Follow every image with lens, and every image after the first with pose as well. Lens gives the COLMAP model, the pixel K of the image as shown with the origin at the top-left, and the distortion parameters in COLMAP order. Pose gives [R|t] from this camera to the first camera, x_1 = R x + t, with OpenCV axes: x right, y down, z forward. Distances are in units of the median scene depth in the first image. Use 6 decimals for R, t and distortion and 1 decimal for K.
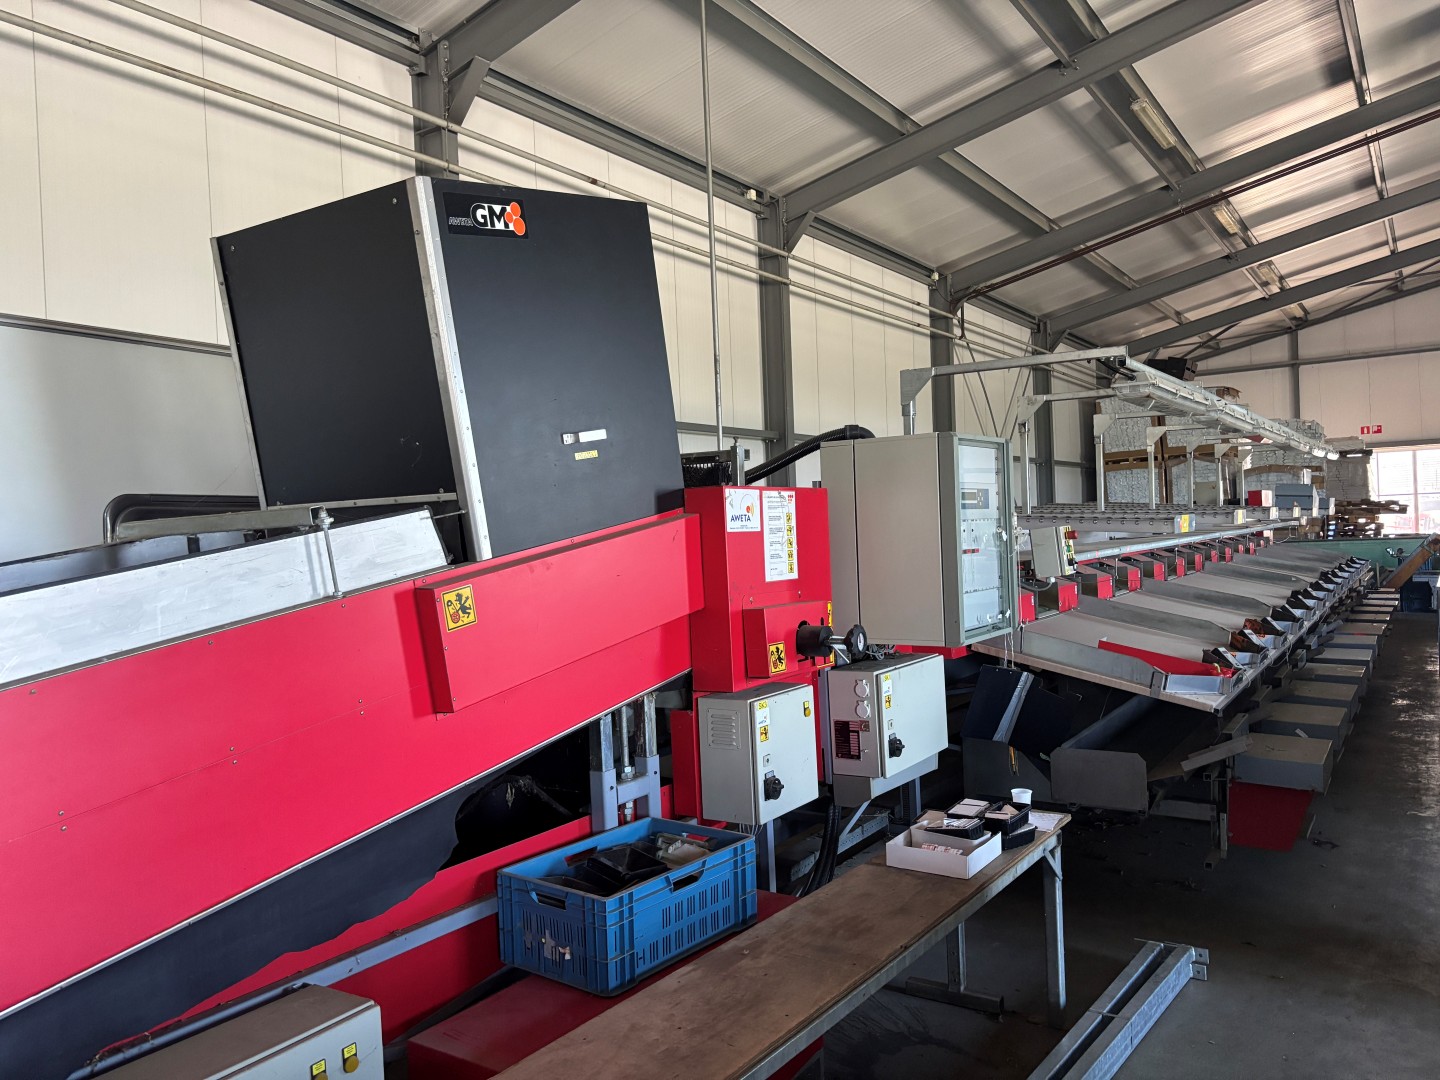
lens RADIAL K [[1074.8, 0, 710.3], [0, 1074.8, 535.1], [0, 0, 1]] dist [0.026303, 0.002070]
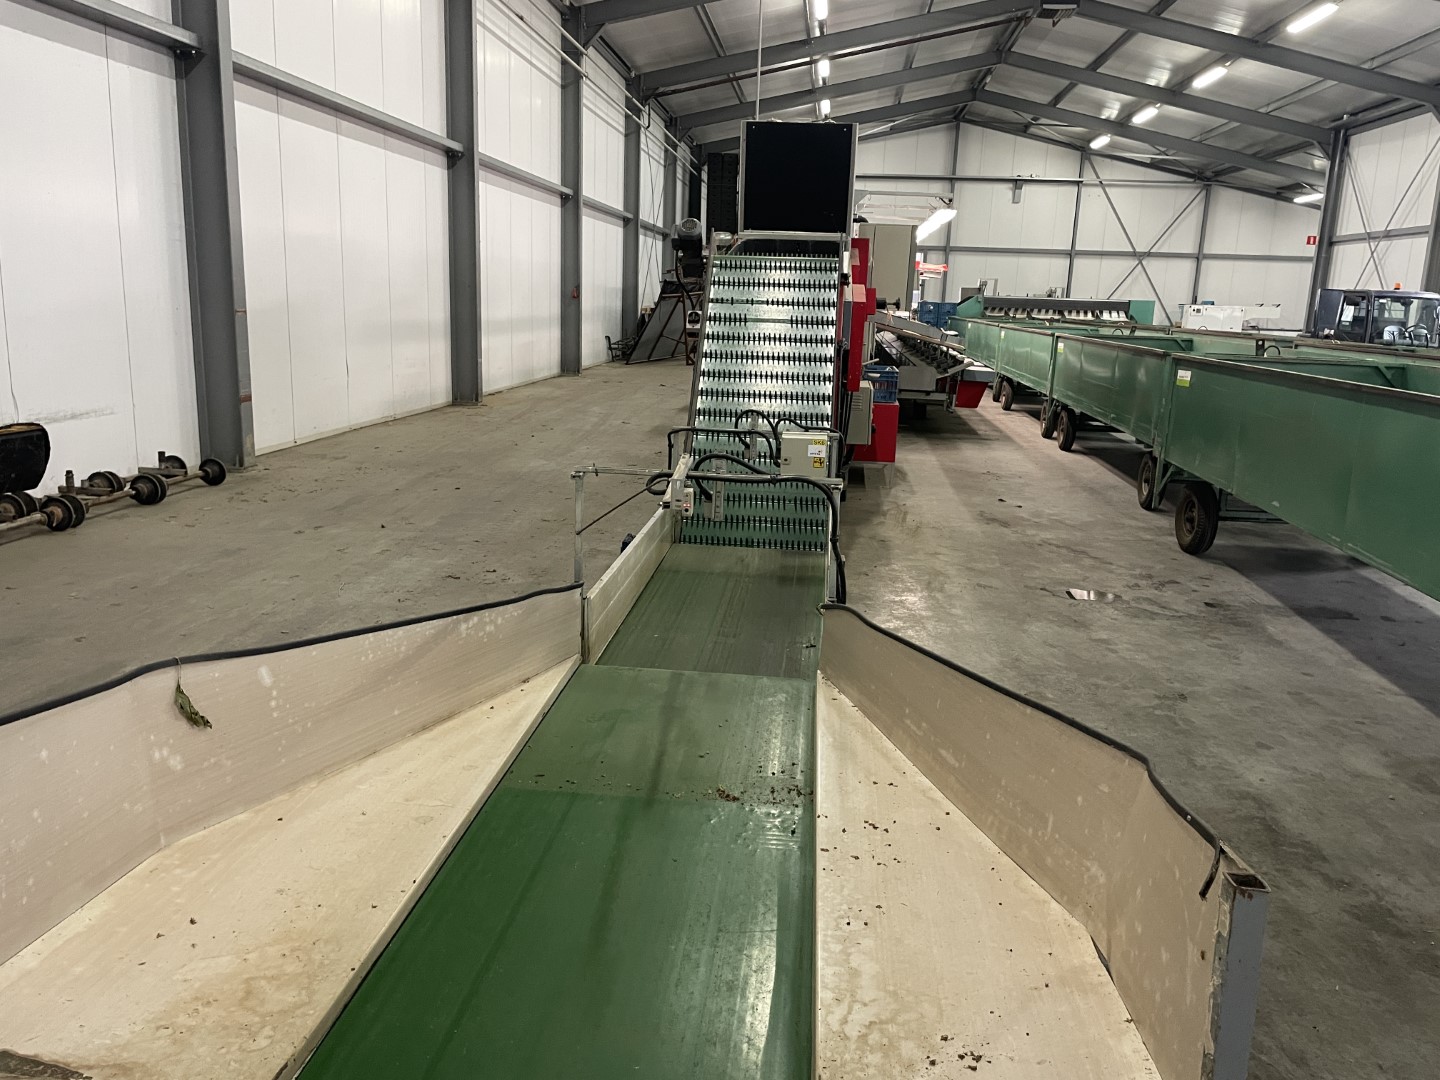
lens RADIAL K [[1075.6, 0, 737.2], [0, 1075.6, 518.9], [0, 0, 1]] dist [0.088514, -0.112533]
pose [[0.873151, -0.026530, 0.486728, -0.366070], [-0.070352, 0.981205, 0.179688, 0.039808], [-0.482347, -0.191137, 0.854873, -0.289827]]
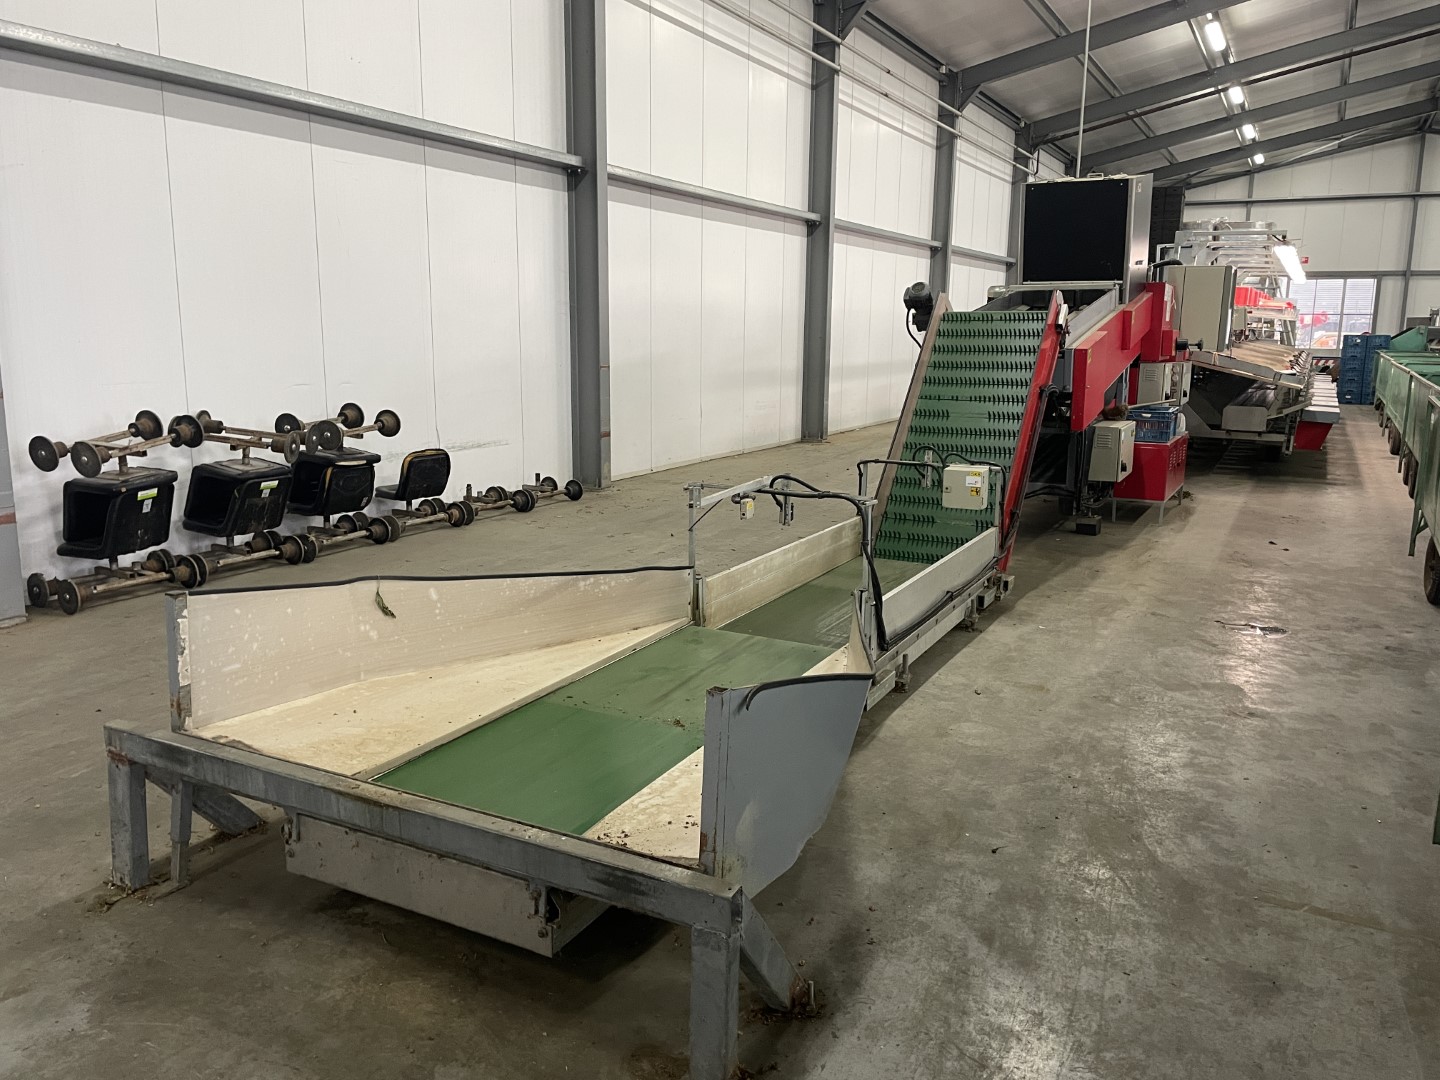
lens RADIAL K [[1075.6, 0, 737.2], [0, 1075.6, 518.9], [0, 0, 1]] dist [0.088514, -0.112533]
pose [[0.992648, 0.030028, 0.117257, -0.312357], [-0.049583, 0.984607, 0.167602, 0.030146], [-0.110419, -0.172183, 0.978857, -0.381578]]
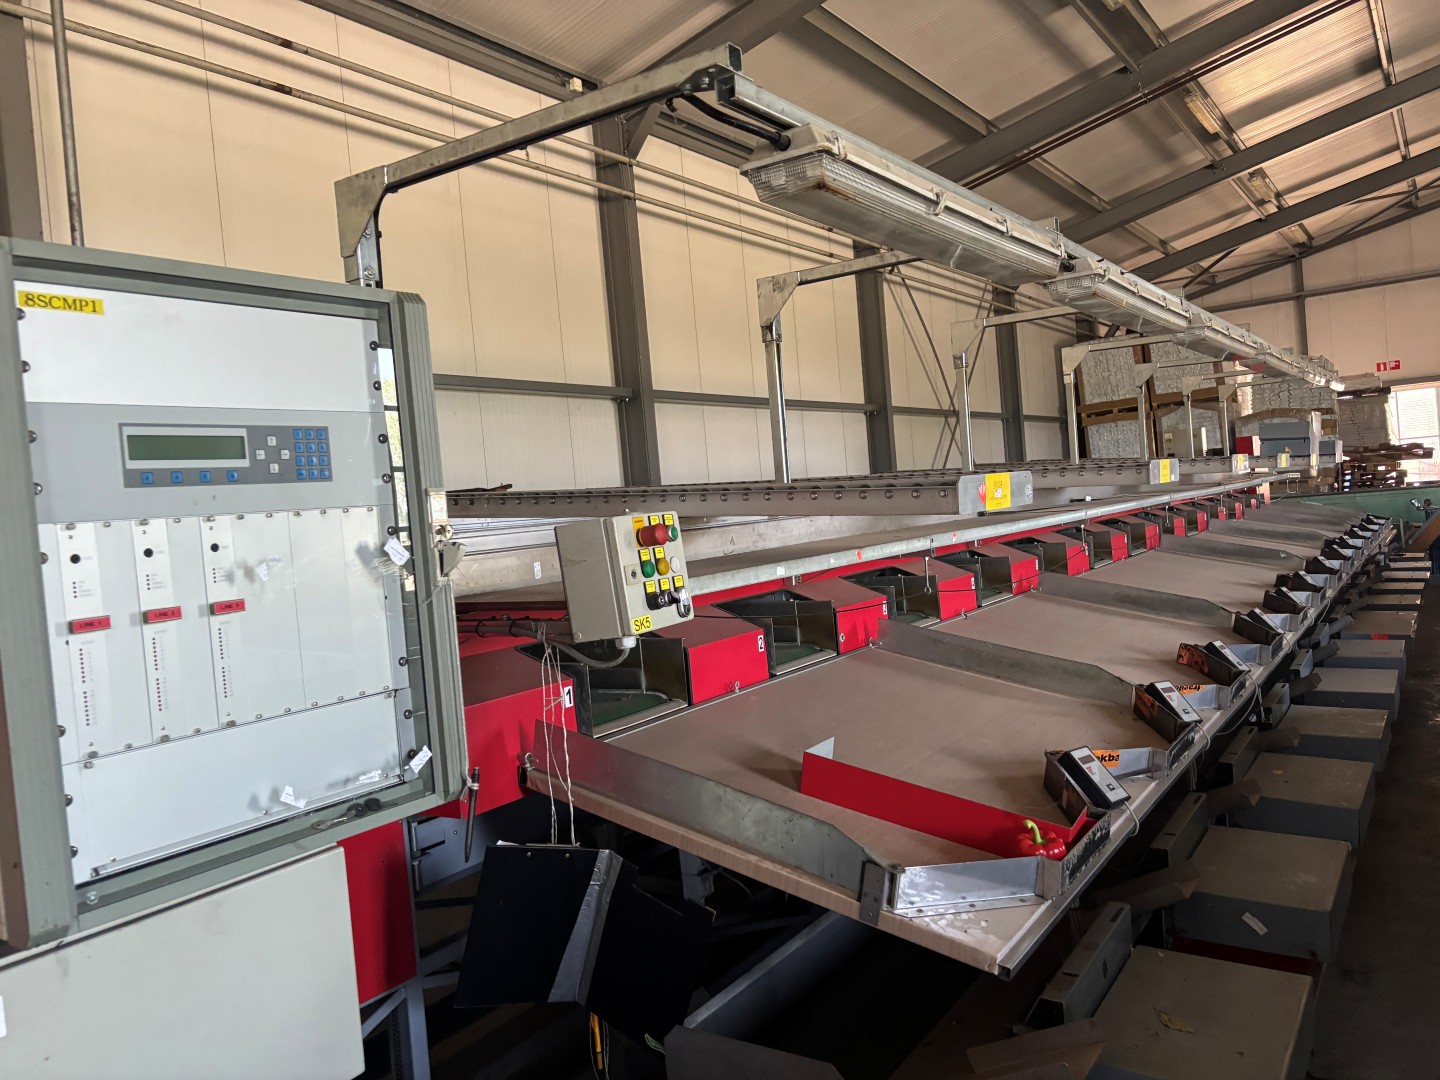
lens RADIAL K [[1079.5, 0, 719.4], [0, 1079.5, 521.9], [0, 0, 1]] dist [0.029827, -0.011123]
pose [[0.998989, -0.044267, -0.007860, 0.110886], [0.044336, 0.998978, 0.008841, -0.002361], [0.007461, -0.009181, 0.999930, 0.179829]]
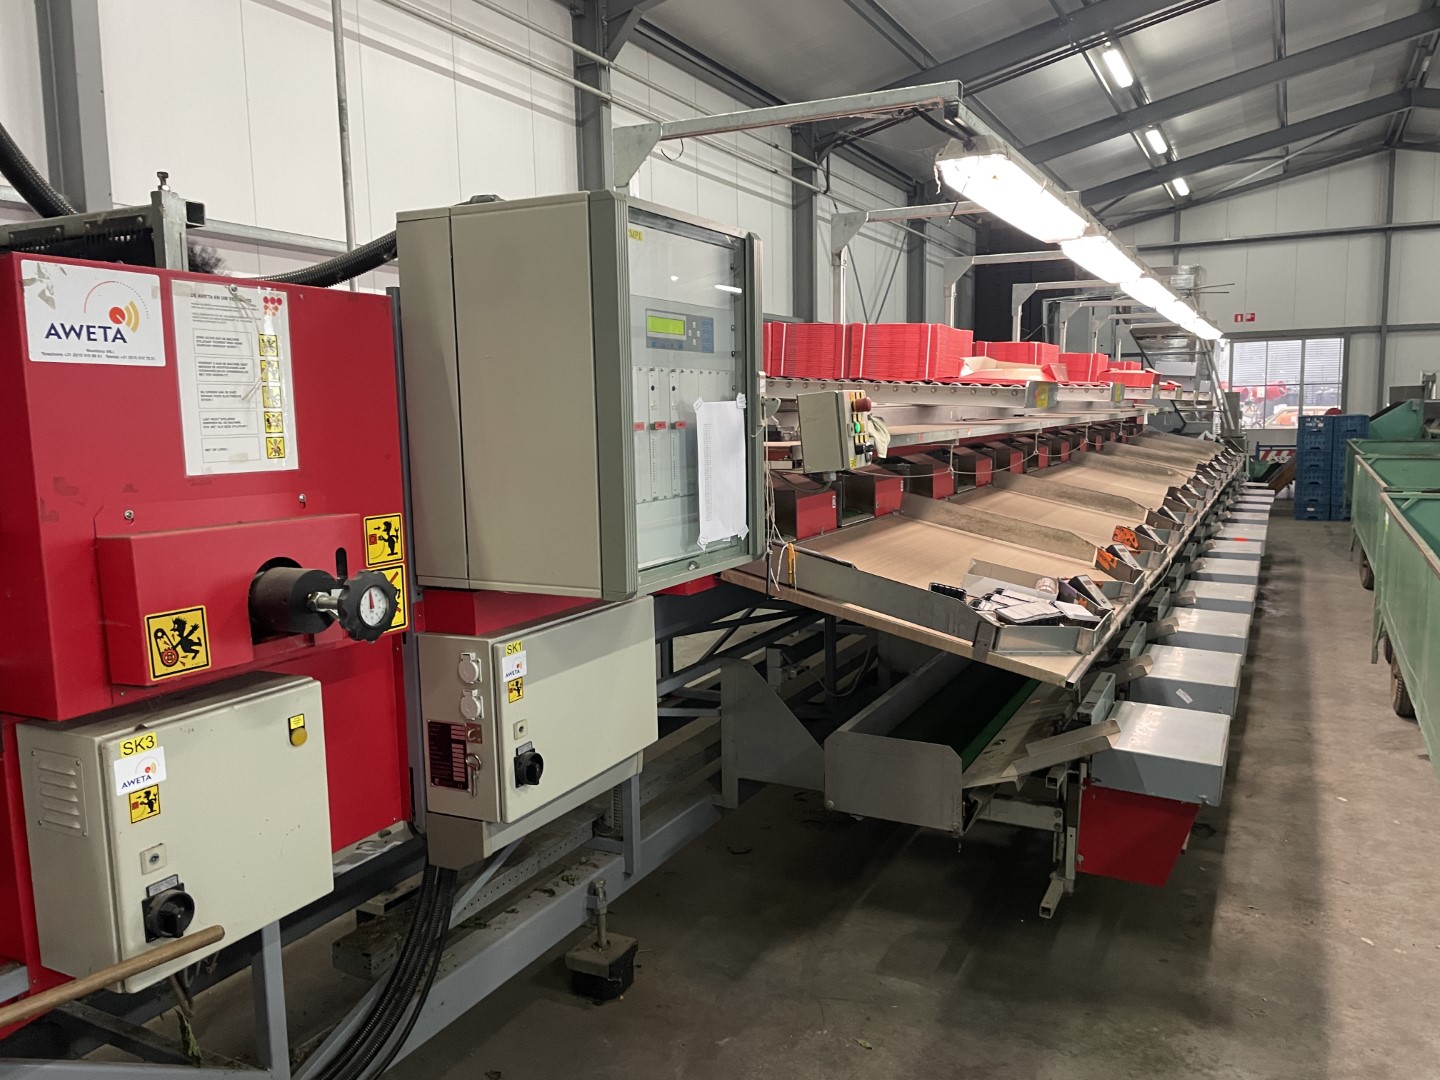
lens RADIAL K [[1068.9, 0, 720.0], [0, 1068.9, 540.0], [0, 0, 1]] dist [0.094895, -0.133316]
pose [[0.993511, 0.008270, 0.113437, 0.055984], [-0.021127, 0.993414, 0.112611, 0.002891], [-0.111759, -0.114277, 0.987143, 0.119311]]
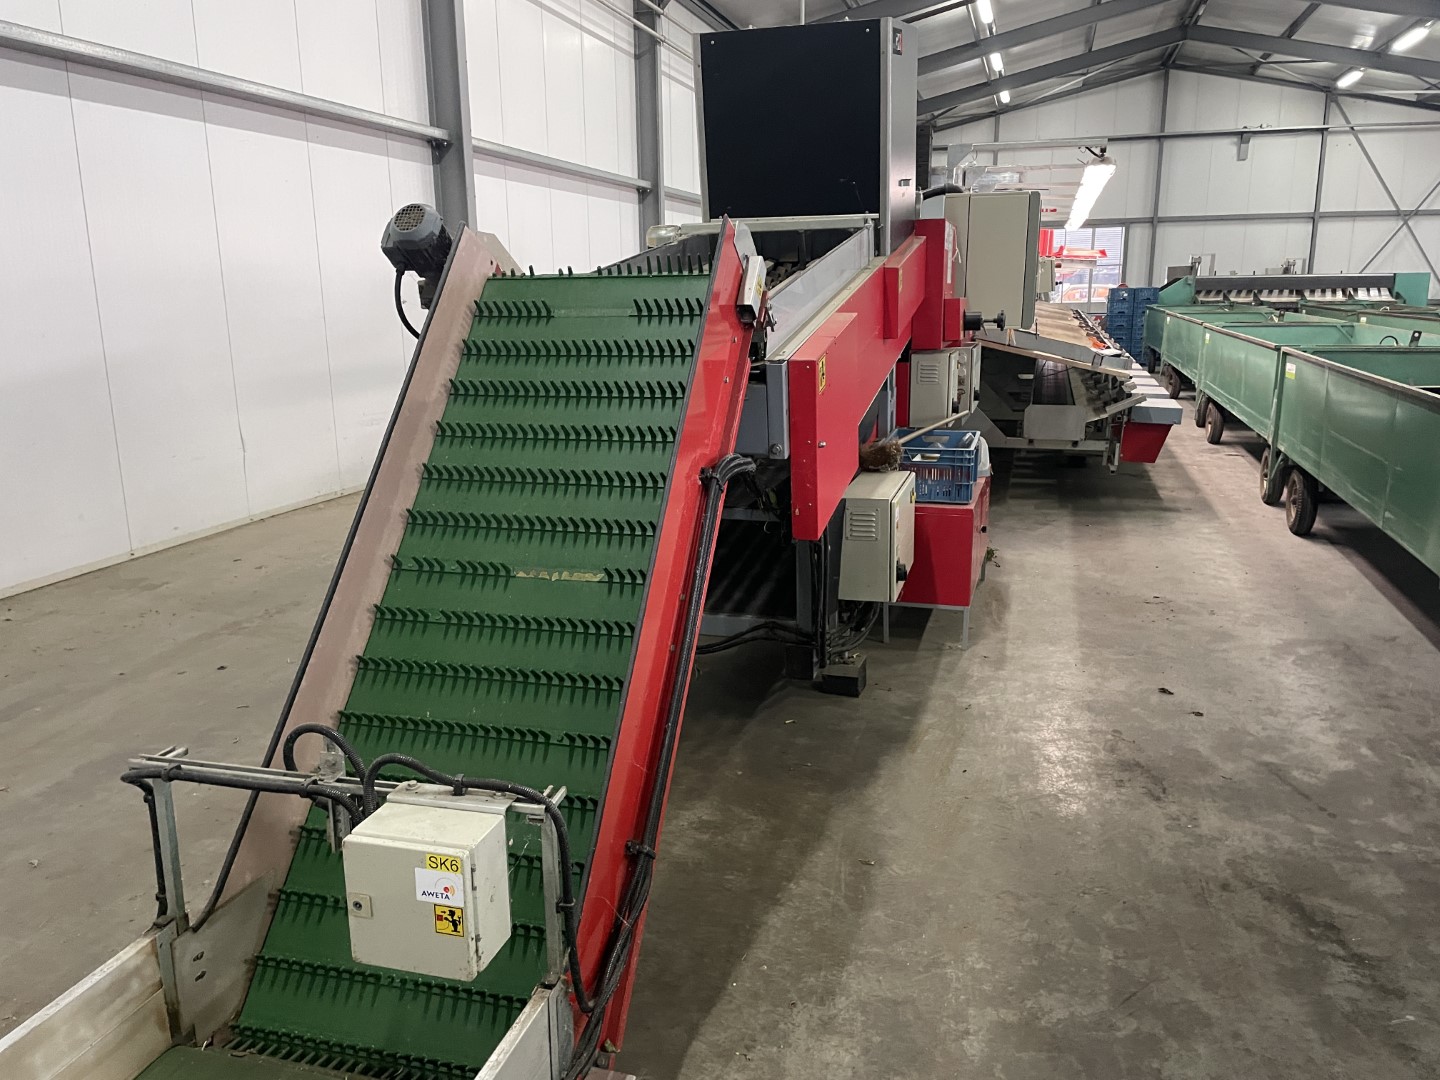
lens RADIAL K [[1077.6, 0, 715.3], [0, 1077.6, 531.2], [0, 0, 1]] dist [0.086949, -0.119040]
pose [[0.953436, -0.040799, 0.298824, -0.191521], [-0.022453, 0.978456, 0.205231, 0.019442], [-0.300759, -0.202385, 0.931979, -0.121145]]
